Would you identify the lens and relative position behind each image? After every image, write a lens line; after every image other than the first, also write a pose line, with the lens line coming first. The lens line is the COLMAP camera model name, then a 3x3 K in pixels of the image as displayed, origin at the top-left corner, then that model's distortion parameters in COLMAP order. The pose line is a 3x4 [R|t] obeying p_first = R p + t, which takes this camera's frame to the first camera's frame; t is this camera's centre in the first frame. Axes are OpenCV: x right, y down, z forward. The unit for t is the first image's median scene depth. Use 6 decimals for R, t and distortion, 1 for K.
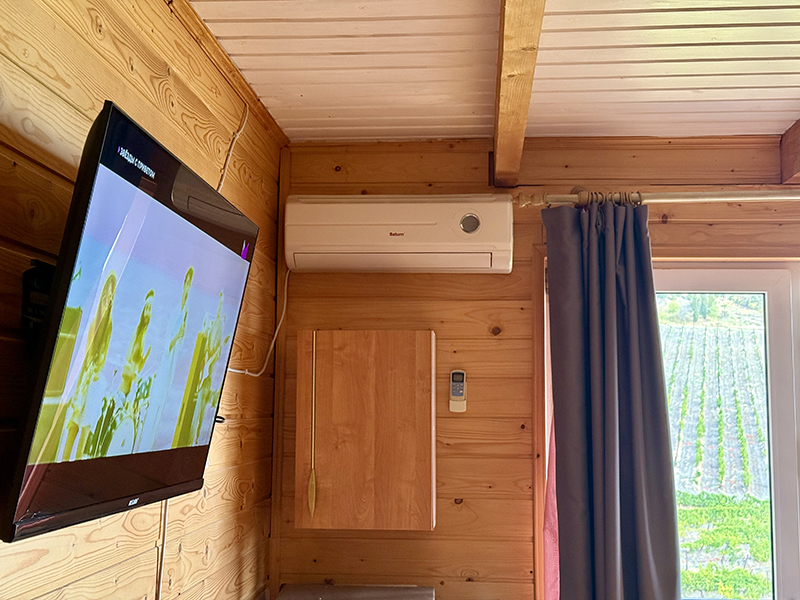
lens RADIAL K [[1132.4, 0, 400.0], [0, 1132.4, 300.0], [0, 0, 1]] dist [0.158876, -0.009001]
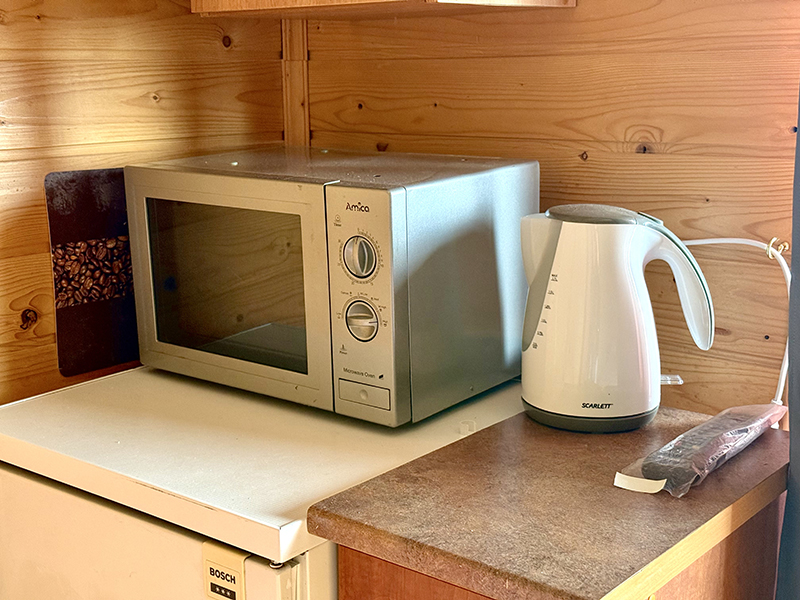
lens RADIAL K [[1132.4, 0, 400.0], [0, 1132.4, 300.0], [0, 0, 1]] dist [0.158876, -0.009001]
pose [[0.800193, 0.104551, -0.590560, 0.238074], [0.080690, 0.956967, 0.278753, 0.175451], [0.594290, -0.270708, 0.757322, 0.625150]]
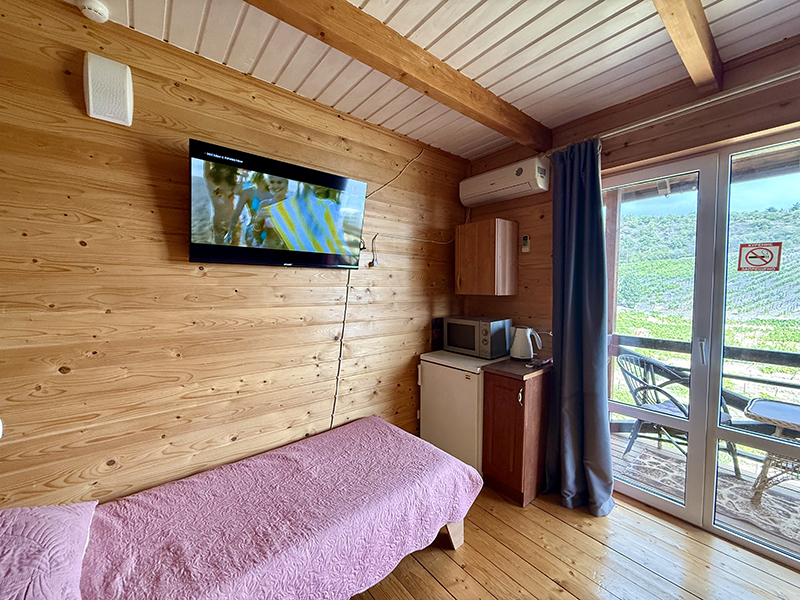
lens RADIAL K [[319.3, 0, 400.0], [0, 319.3, 300.0], [0, 0, 1]] dist [-0.000653, 0.000218]
pose [[0.682815, 0.023306, -0.730220, 0.381165], [0.072384, 0.992415, 0.099359, 0.114398], [0.726997, -0.120700, 0.675949, 0.316214]]
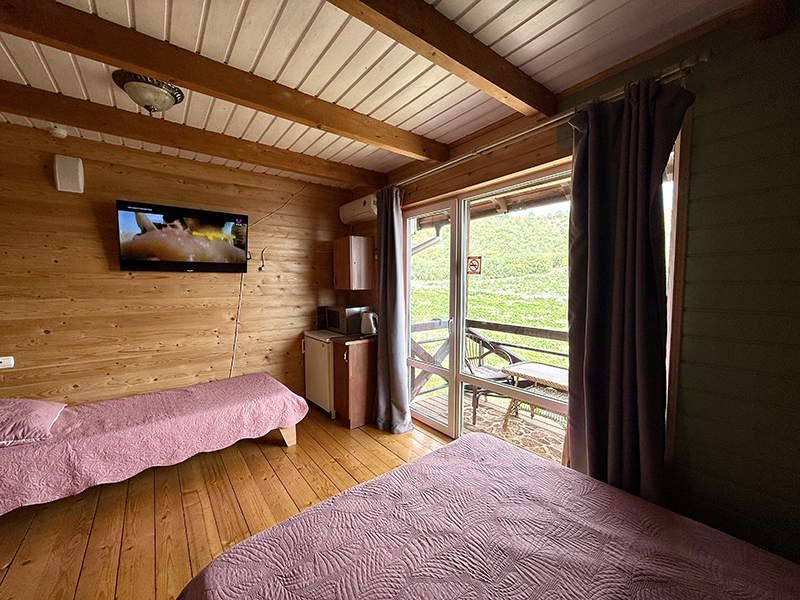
lens RADIAL K [[319.3, 0, 400.0], [0, 319.3, 300.0], [0, 0, 1]] dist [-0.000653, 0.000218]
pose [[0.665748, 0.033115, -0.745441, 0.847113], [0.077371, 0.990566, 0.113104, 0.119052], [0.742154, -0.132974, 0.656906, 0.393998]]
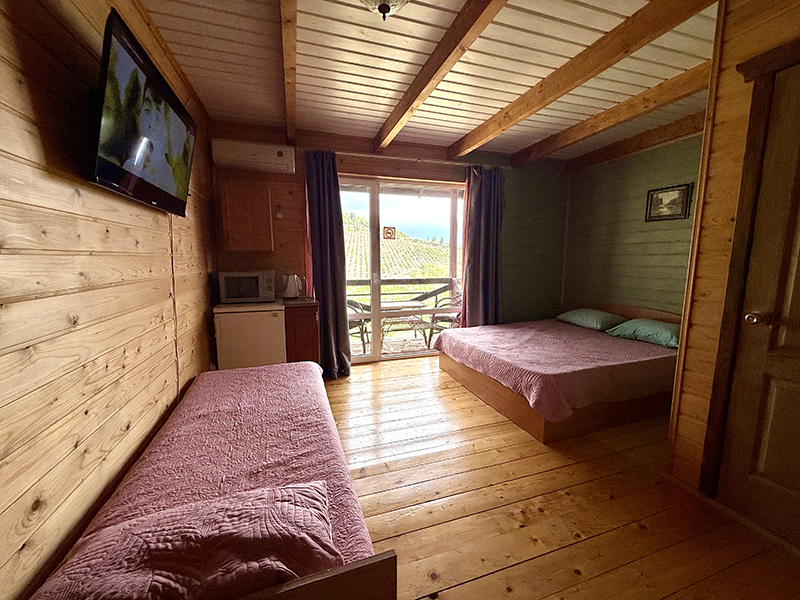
lens RADIAL K [[319.3, 0, 400.0], [0, 319.3, 300.0], [0, 0, 1]] dist [-0.000653, 0.000218]
pose [[0.923678, -0.057527, 0.378826, 0.010796], [-0.029540, 0.975032, 0.220091, 0.118160], [-0.382029, -0.214484, 0.898916, 0.002919]]
